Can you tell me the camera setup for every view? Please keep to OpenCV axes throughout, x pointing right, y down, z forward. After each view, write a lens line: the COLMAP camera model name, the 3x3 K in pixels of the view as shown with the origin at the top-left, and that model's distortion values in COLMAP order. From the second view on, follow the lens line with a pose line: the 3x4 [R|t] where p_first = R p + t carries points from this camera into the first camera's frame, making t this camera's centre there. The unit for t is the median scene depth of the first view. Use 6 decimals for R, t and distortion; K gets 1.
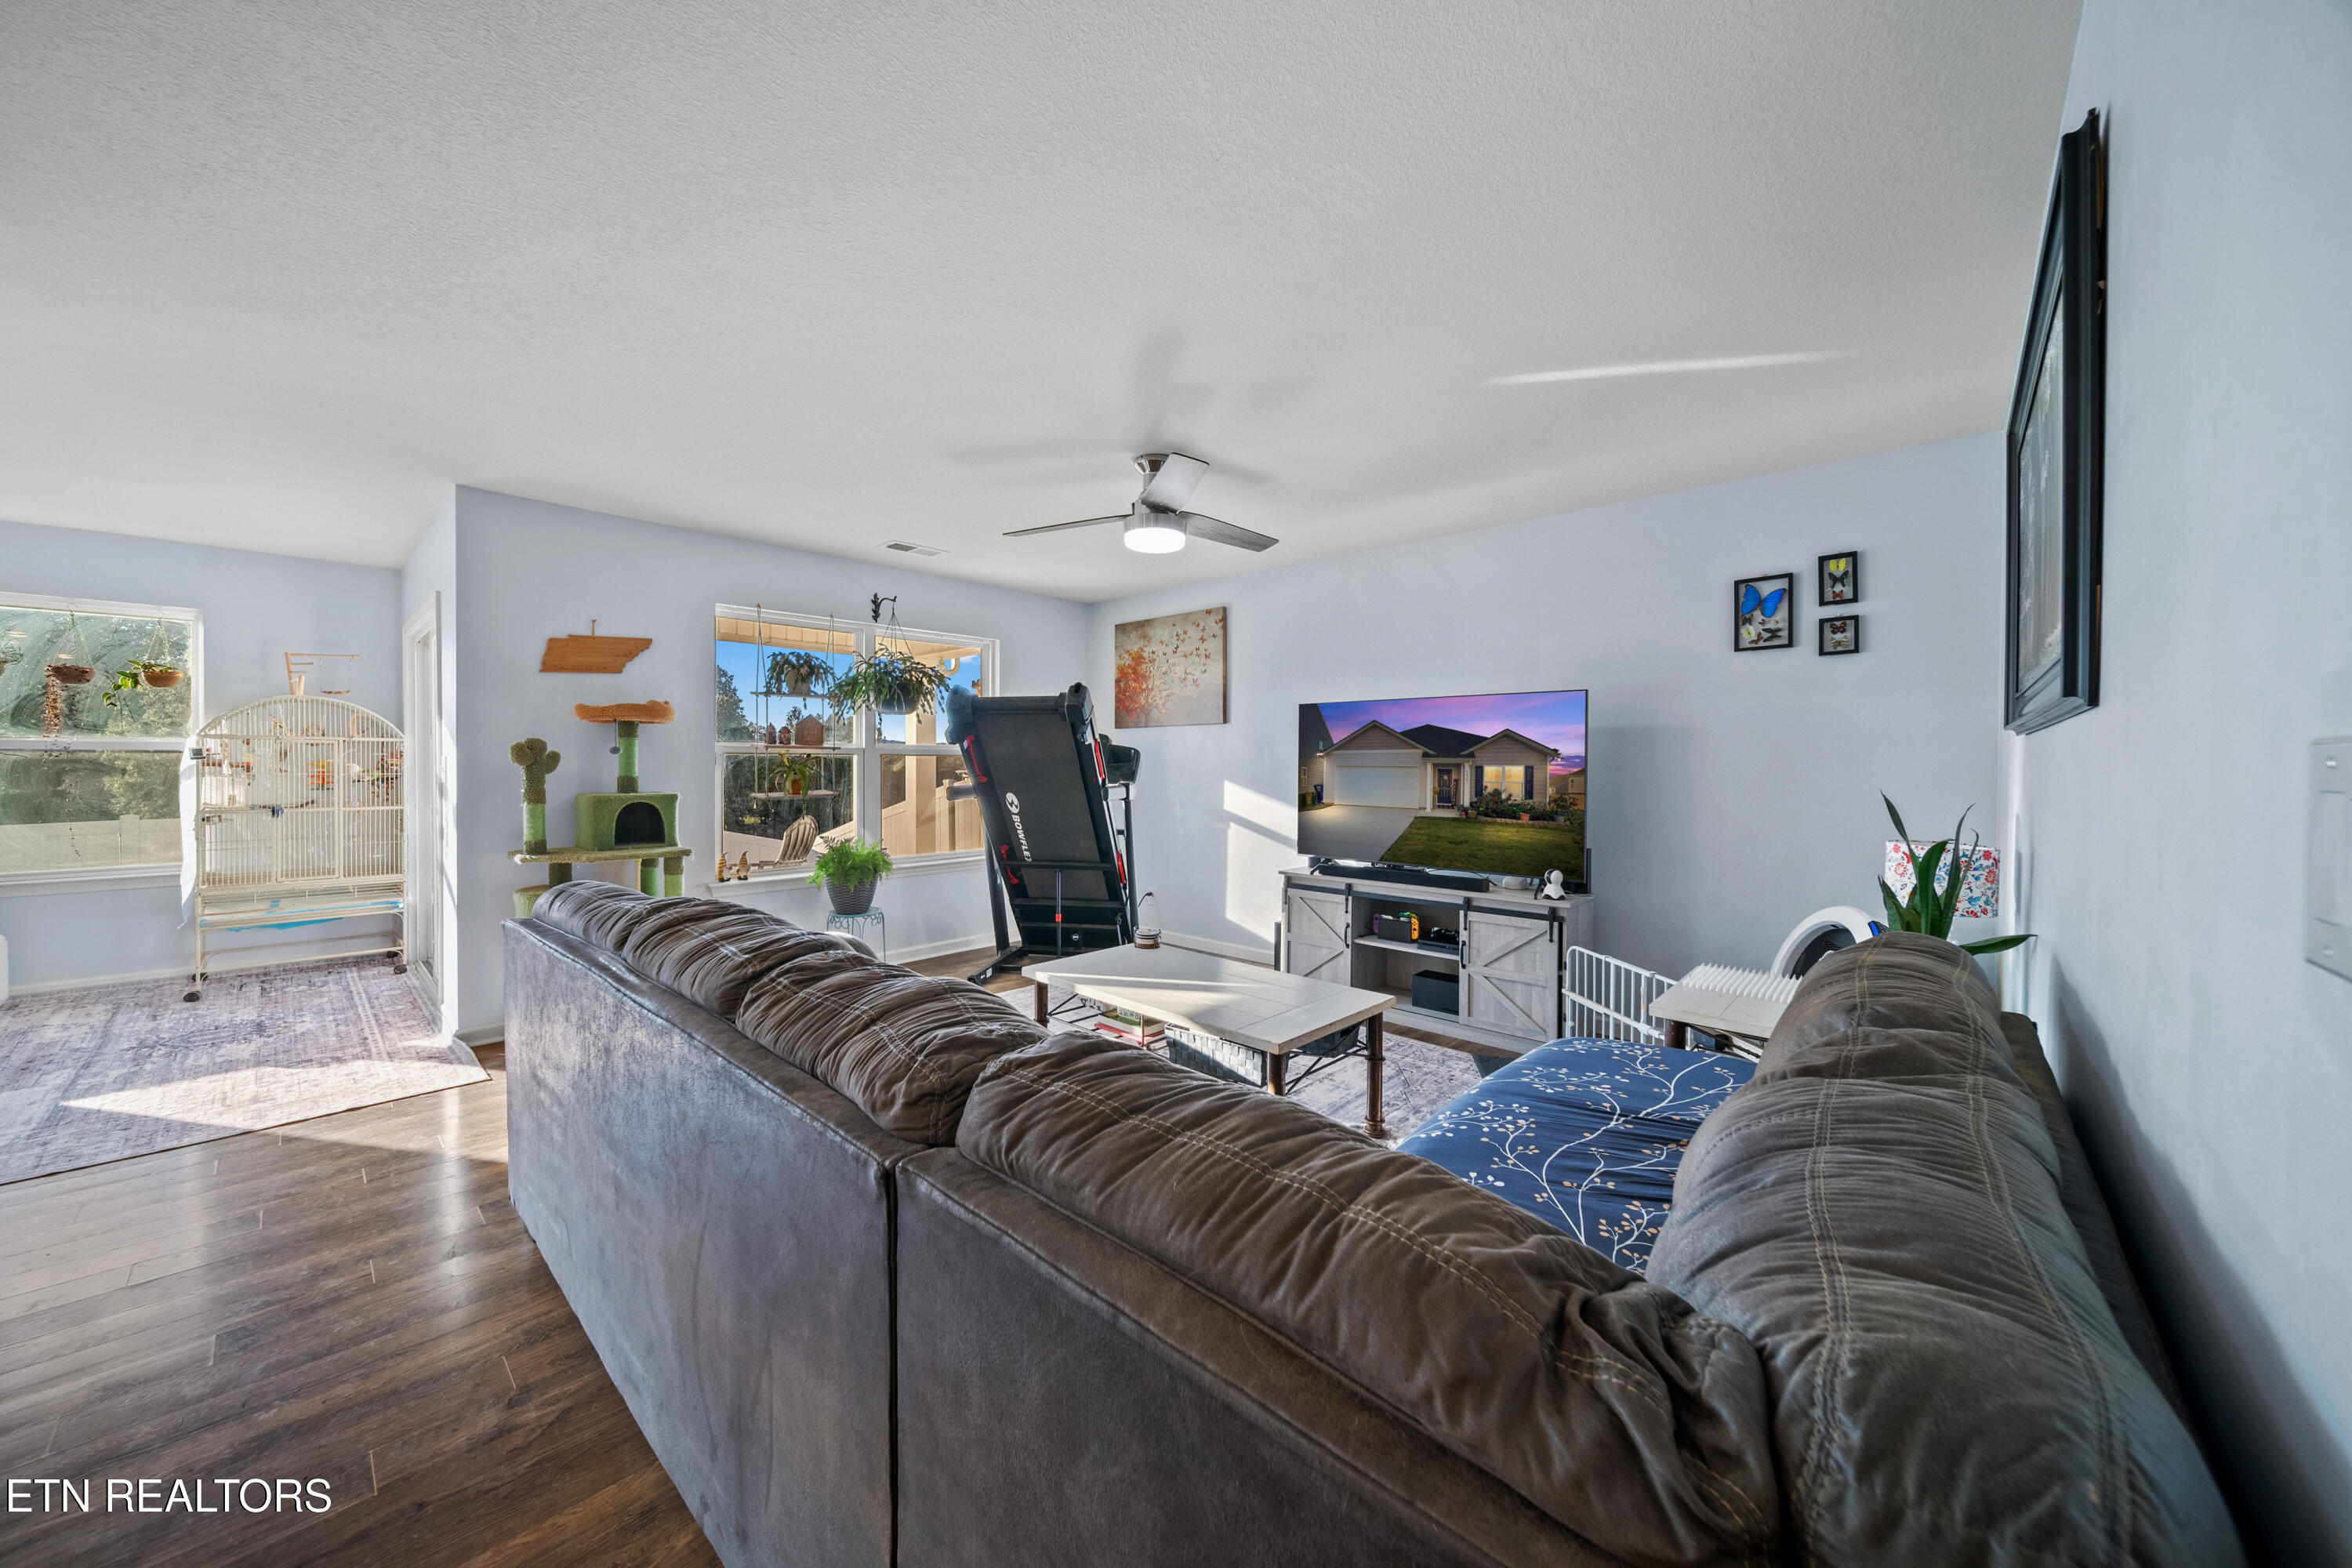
lens RADIAL K [[823.4, 0, 1169.0], [0, 823.4, 765.2], [0, 0, 1]] dist [-0.001006, -0.000930]
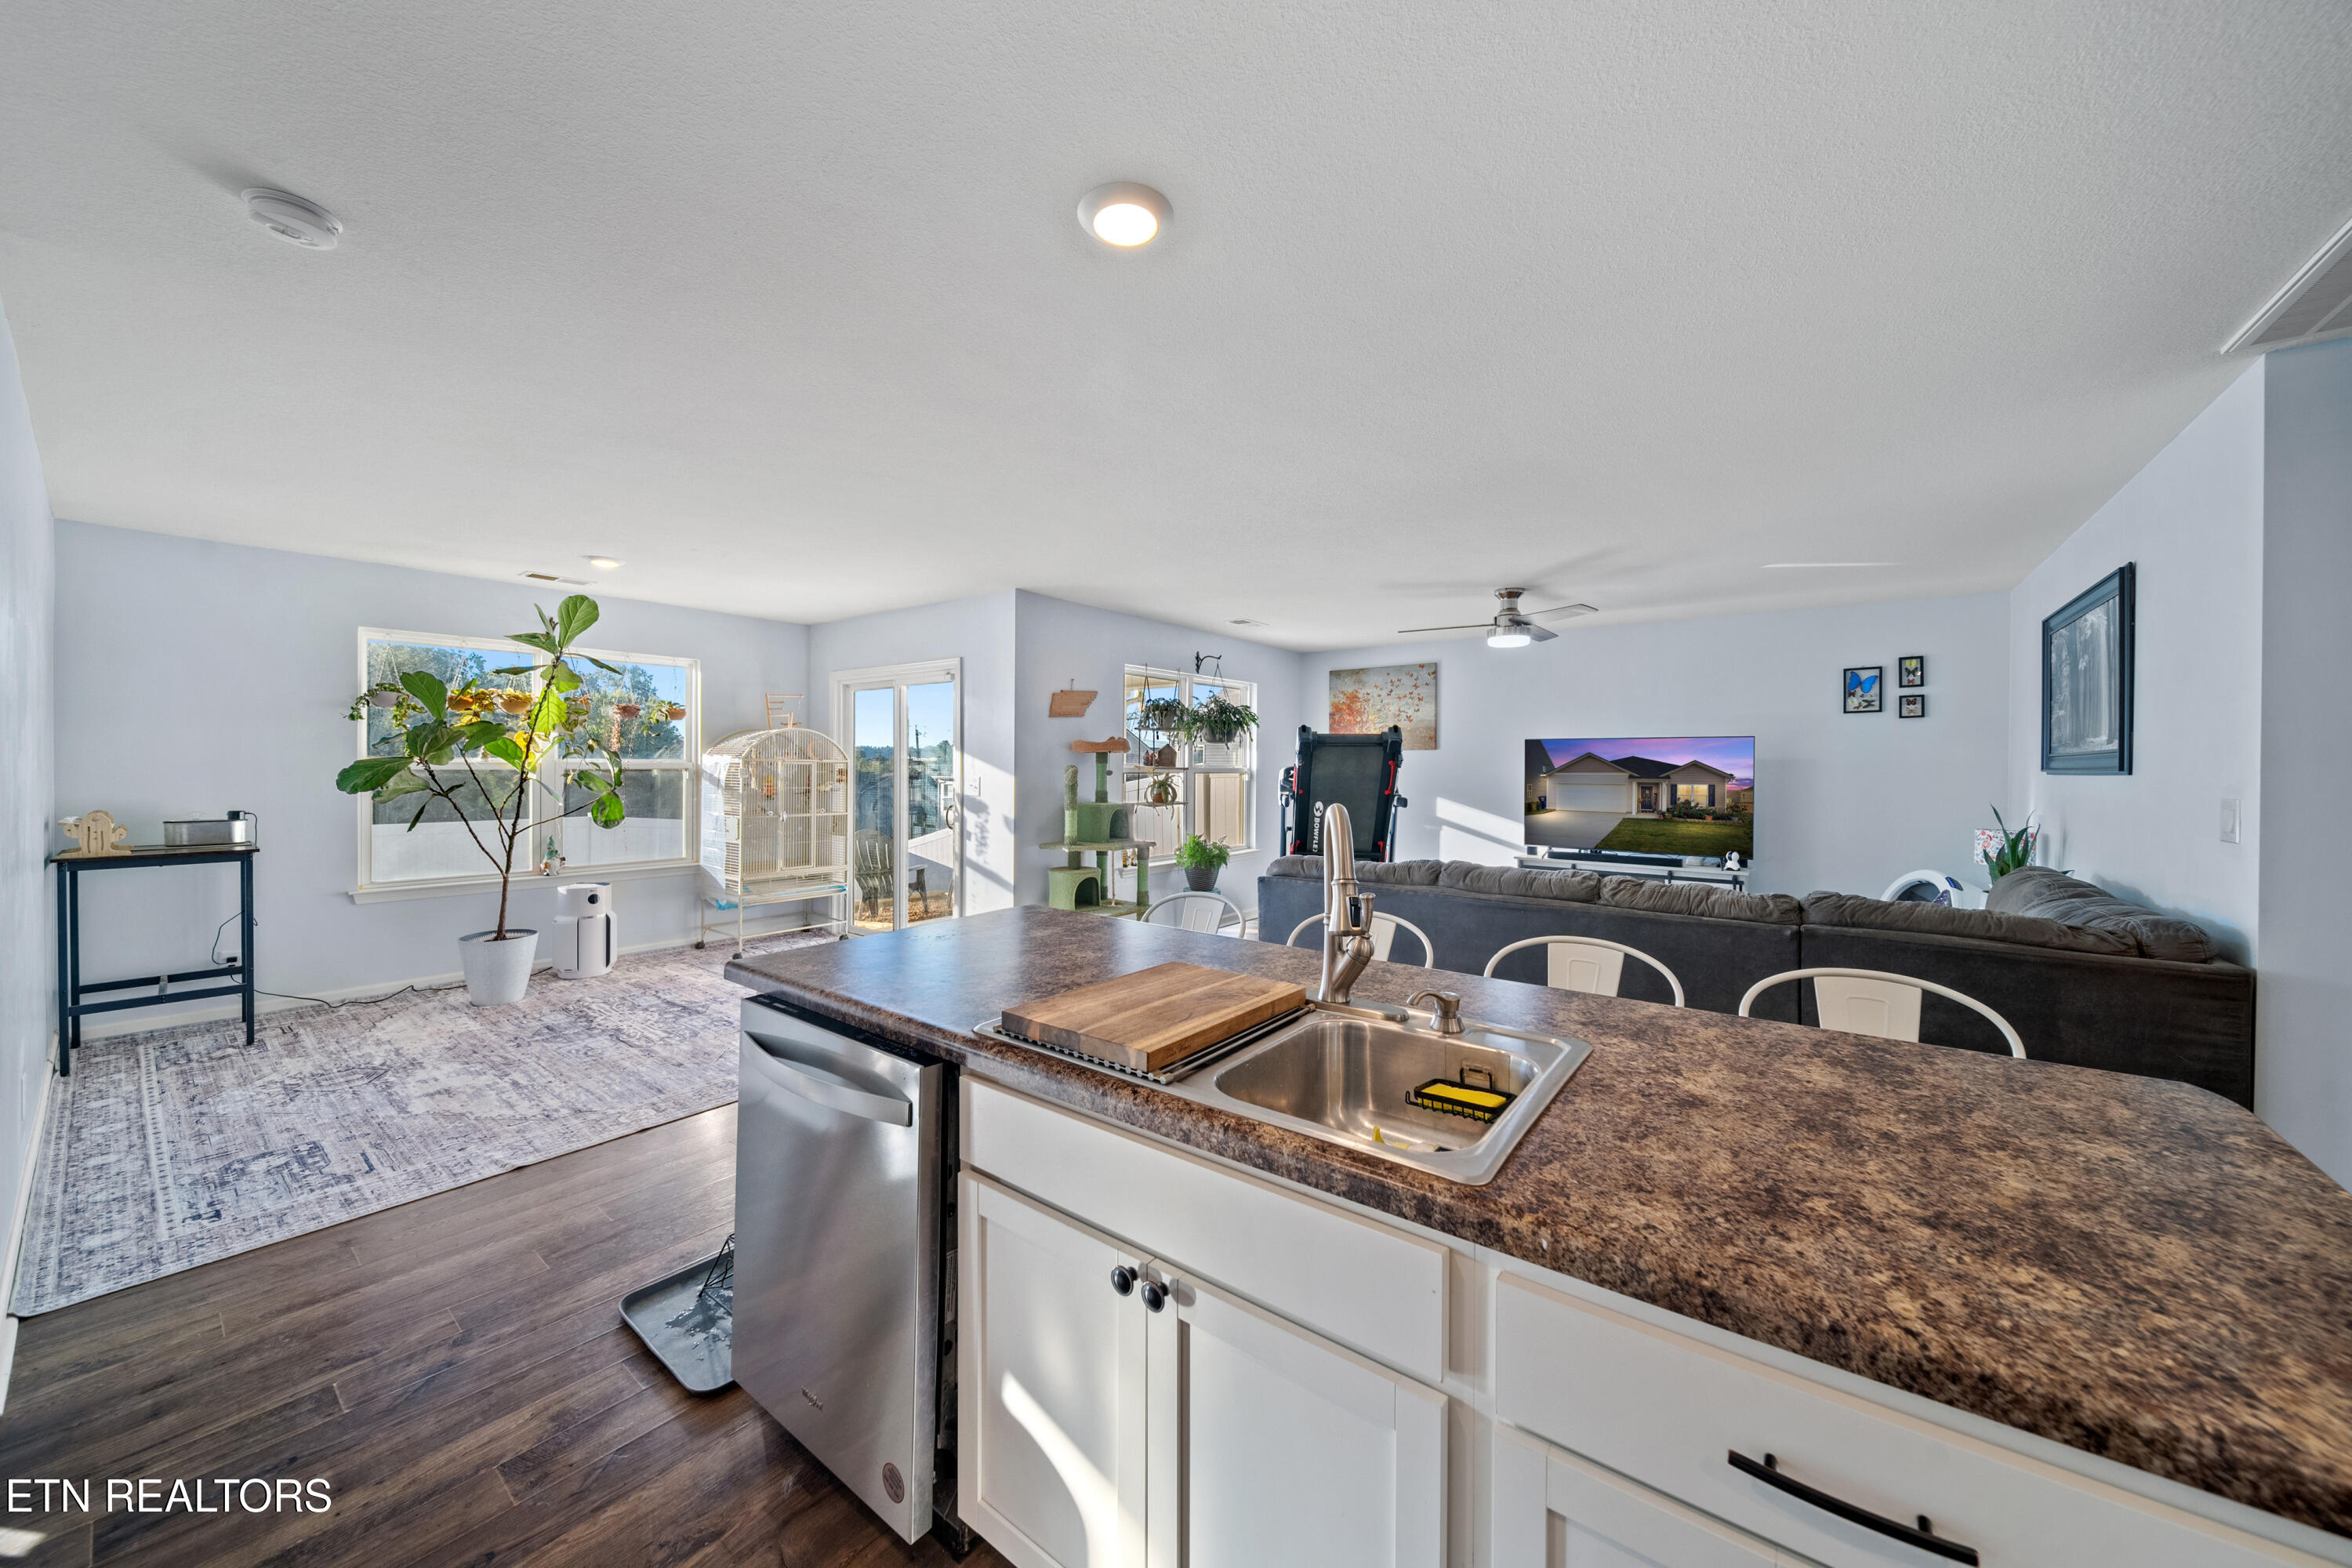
lens RADIAL K [[823.4, 0, 1170.9], [0, 823.4, 767.1], [0, 0, 1]] dist [-0.001006, -0.000930]
pose [[0.996407, 0.003122, 0.084636, -0.635840], [-0.002875, 0.999991, -0.003034, -0.022283], [-0.084645, 0.002780, 0.996407, -0.405276]]
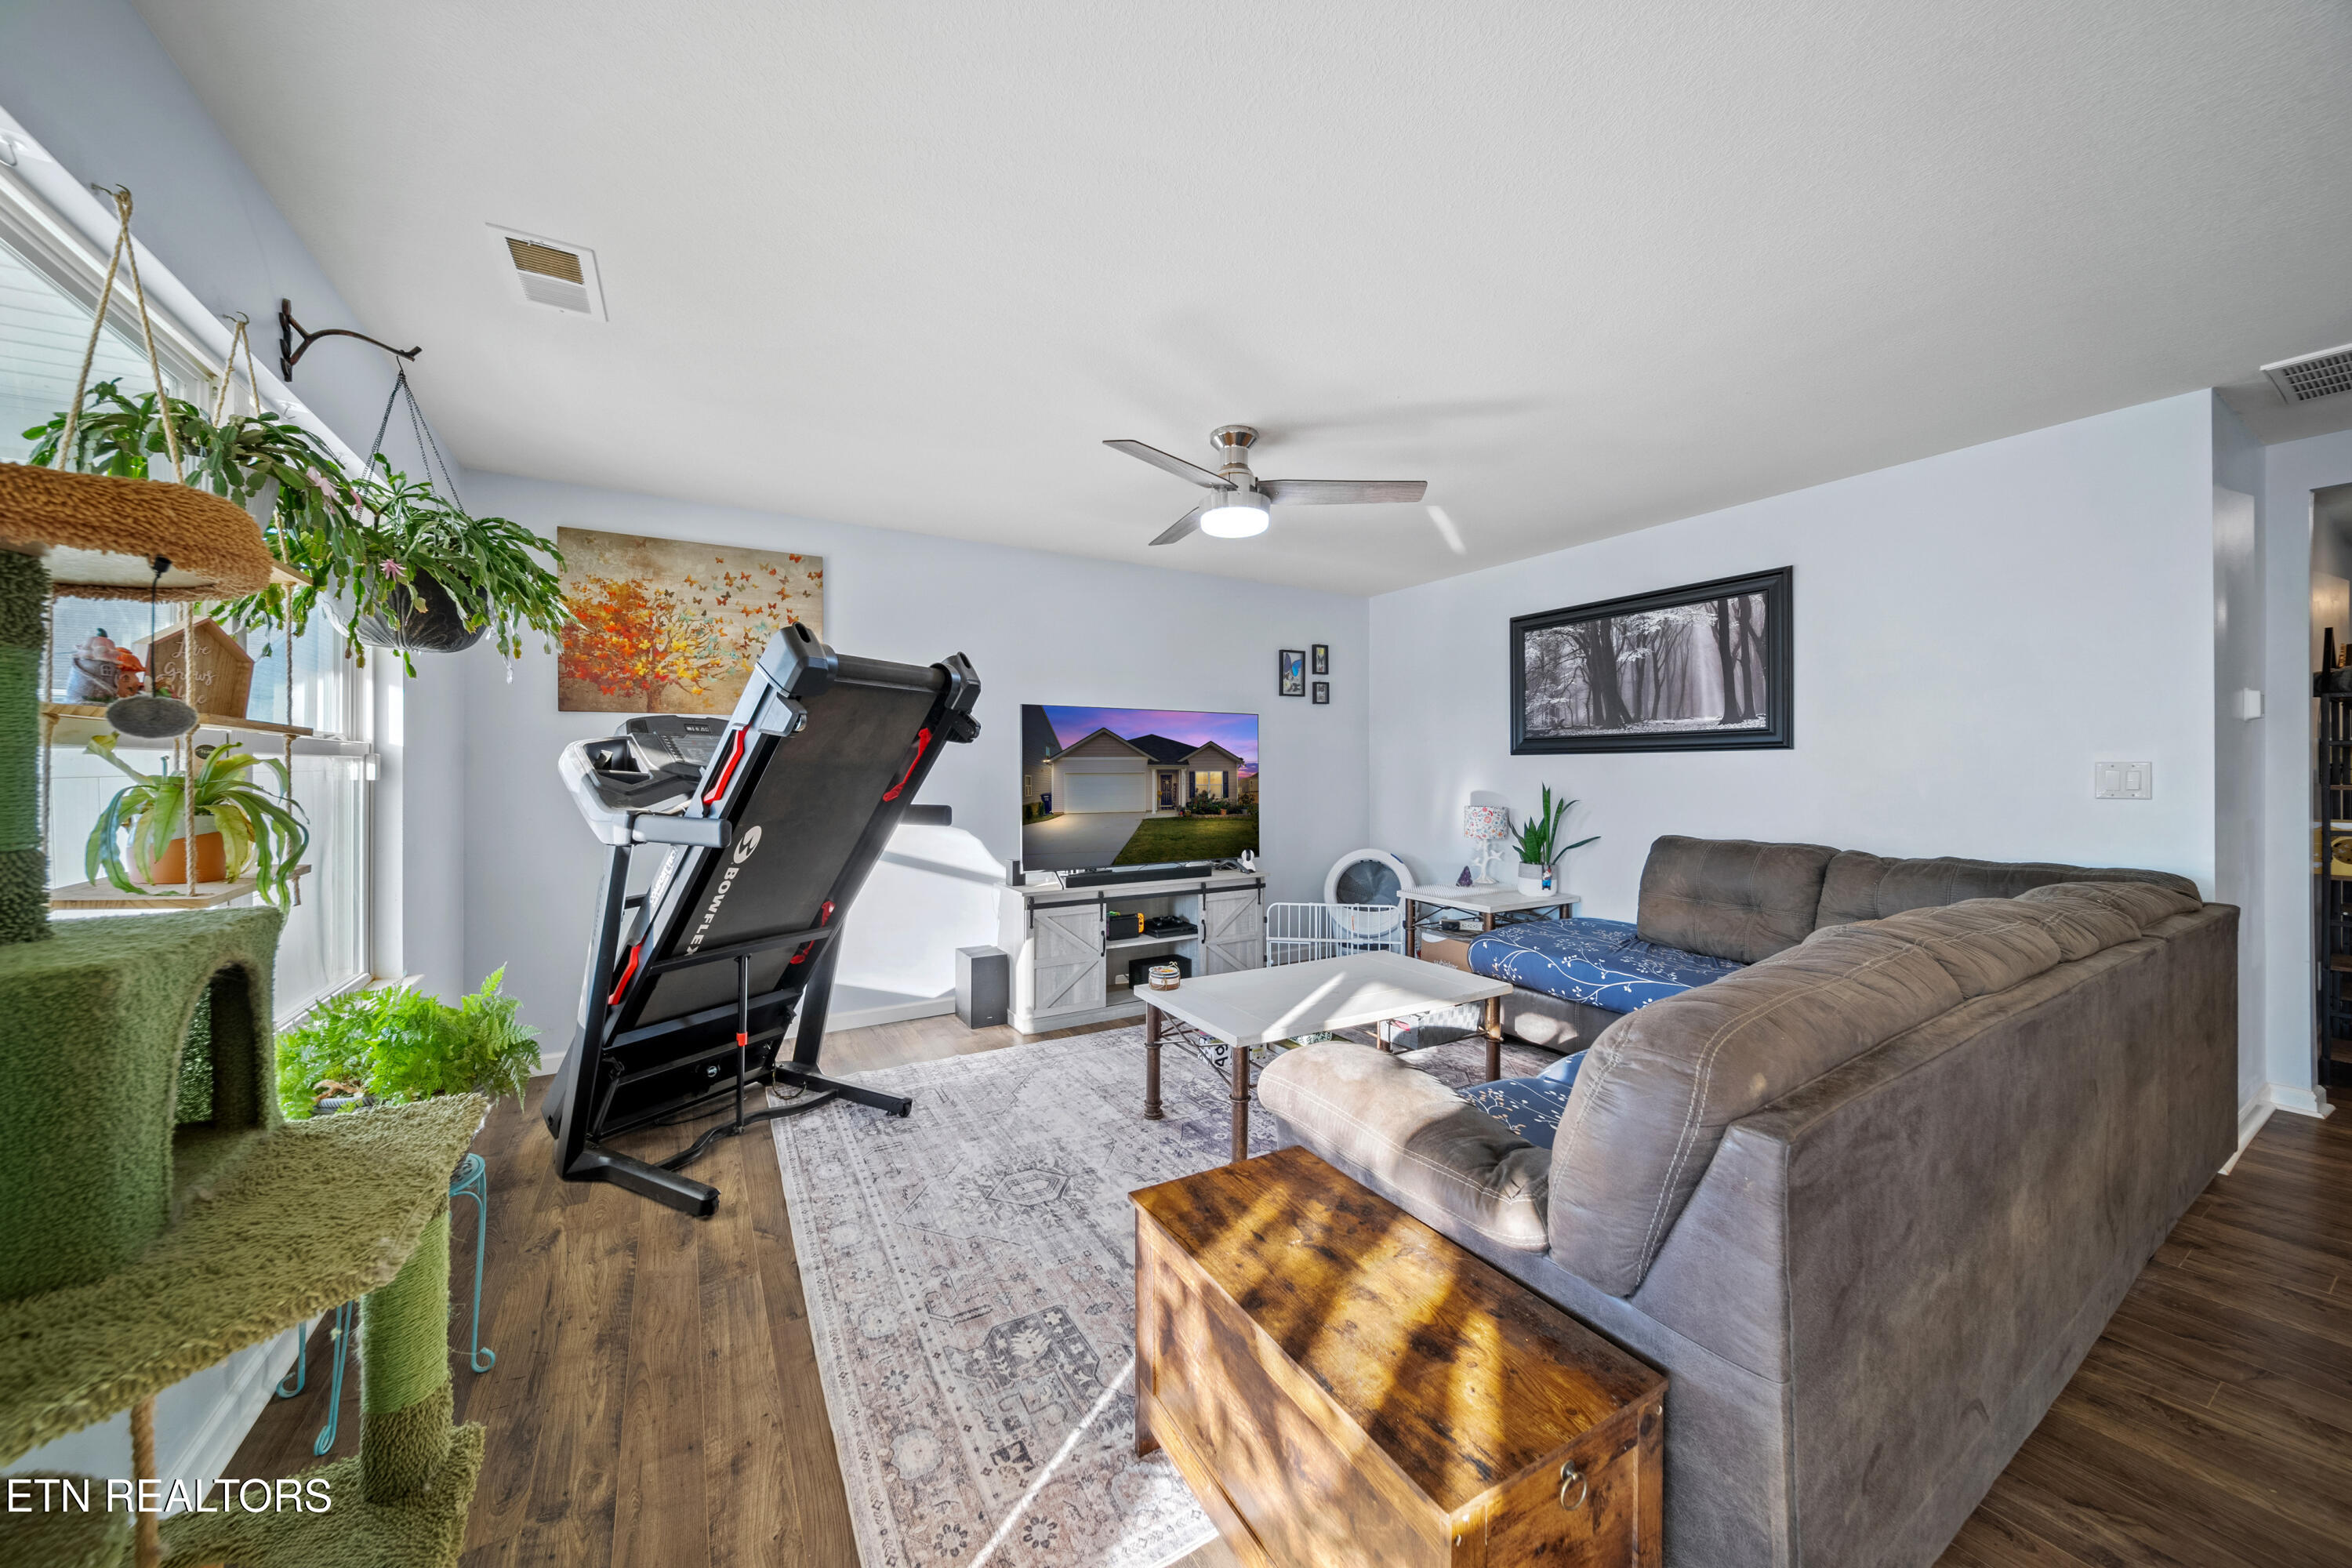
lens RADIAL K [[823.4, 0, 1159.8], [0, 823.4, 772.0], [0, 0, 1]] dist [-0.001006, -0.000930]
pose [[0.288679, -0.007400, 0.957397, -0.729933], [0.005935, 0.999965, 0.005939, -0.005583], [-0.957407, 0.003968, 0.288713, 0.665021]]
